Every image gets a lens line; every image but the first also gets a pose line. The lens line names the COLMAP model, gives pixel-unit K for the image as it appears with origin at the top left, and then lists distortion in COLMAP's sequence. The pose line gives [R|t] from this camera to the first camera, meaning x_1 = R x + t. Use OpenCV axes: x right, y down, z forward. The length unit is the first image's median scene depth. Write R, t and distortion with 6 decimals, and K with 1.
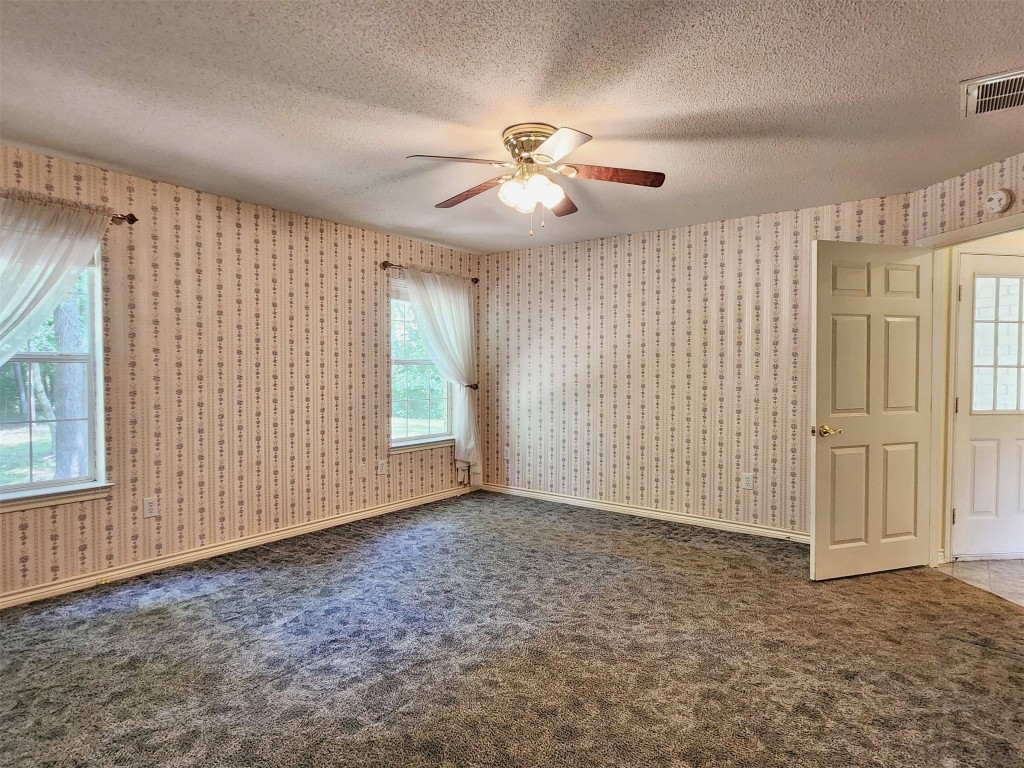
lens RADIAL K [[581.4, 0, 513.9], [0, 581.4, 378.5], [0, 0, 1]] dist [-0.003000, 0.003608]
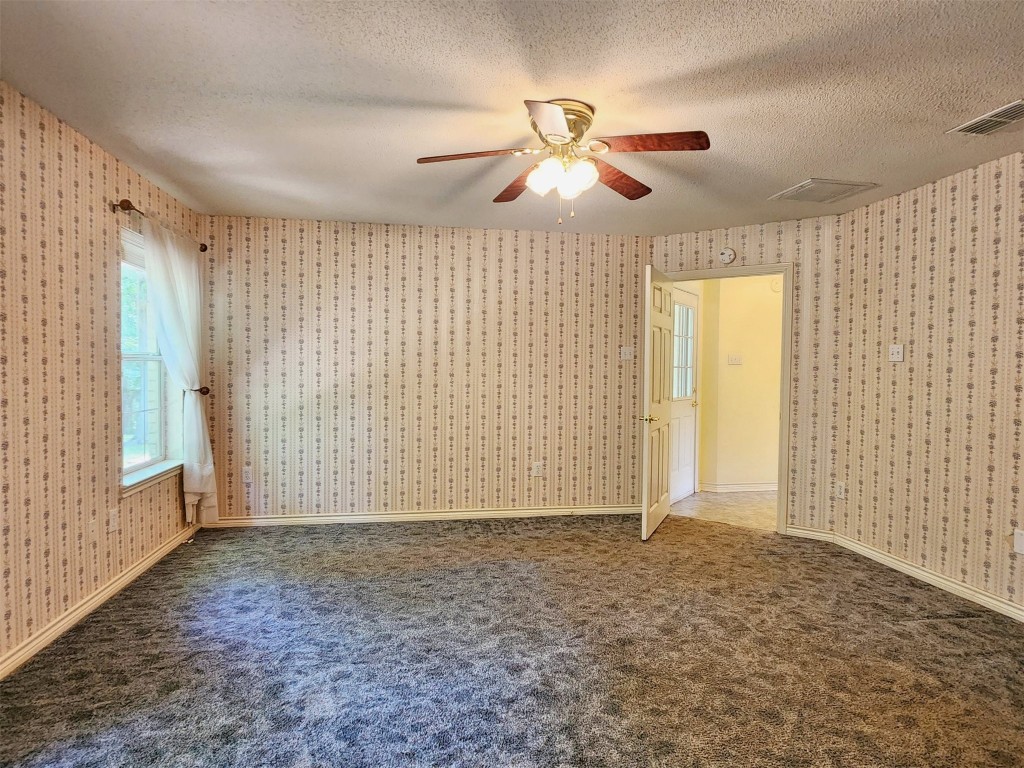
lens RADIAL K [[581.4, 0, 513.9], [0, 581.4, 378.5], [0, 0, 1]] dist [-0.003000, 0.003608]
pose [[0.689696, -0.011615, 0.724006, -0.376718], [0.006370, 0.999930, 0.009973, -0.007408], [-0.724071, -0.002266, 0.689721, 0.231452]]
